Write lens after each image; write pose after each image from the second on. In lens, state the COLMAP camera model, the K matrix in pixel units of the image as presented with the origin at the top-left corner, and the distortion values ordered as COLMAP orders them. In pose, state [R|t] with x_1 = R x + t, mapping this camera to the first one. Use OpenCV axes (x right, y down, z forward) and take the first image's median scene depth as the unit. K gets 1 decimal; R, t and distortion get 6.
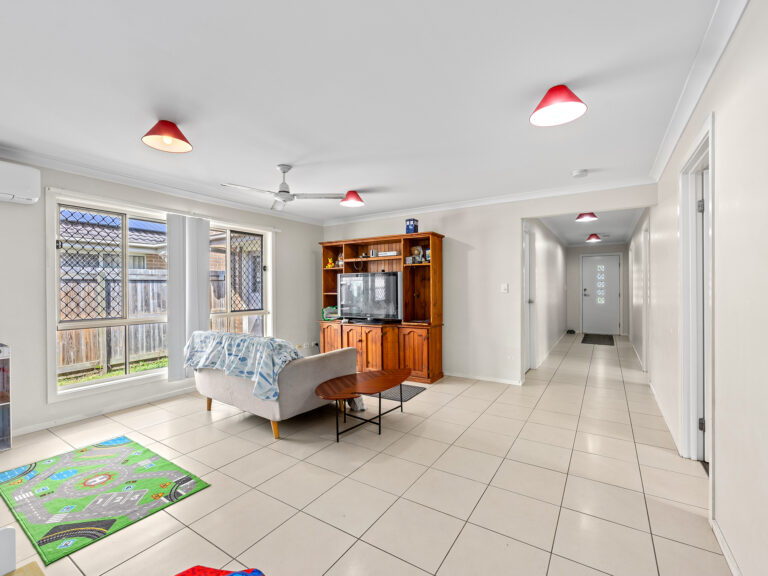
lens RADIAL K [[342.3, 0, 384.1], [0, 342.3, 287.1], [0, 0, 1]] dist [0.000033, -0.000412]
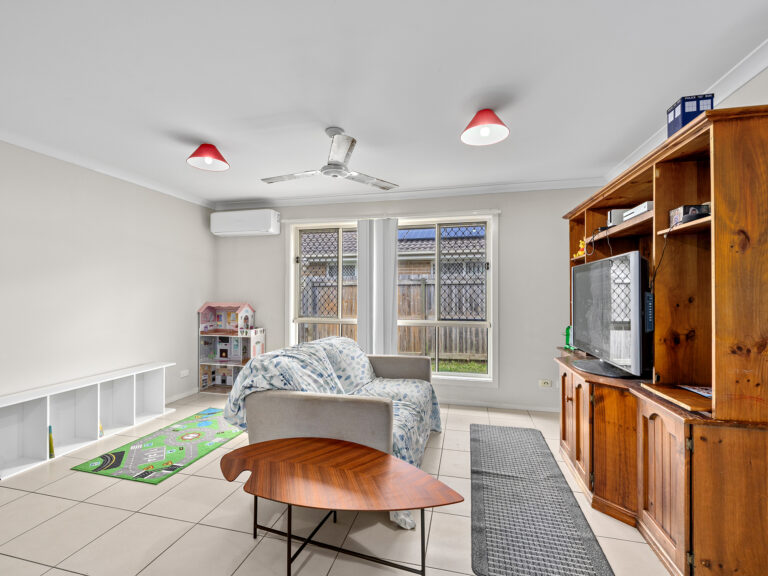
lens RADIAL K [[342.3, 0, 383.6], [0, 342.3, 293.0], [0, 0, 1]] dist [0.000033, -0.000412]
pose [[0.334222, 0.004954, -0.942481, 0.316293], [-0.001025, 0.999988, 0.004892, 0.000874], [0.942494, -0.000669, 0.334223, 0.605407]]
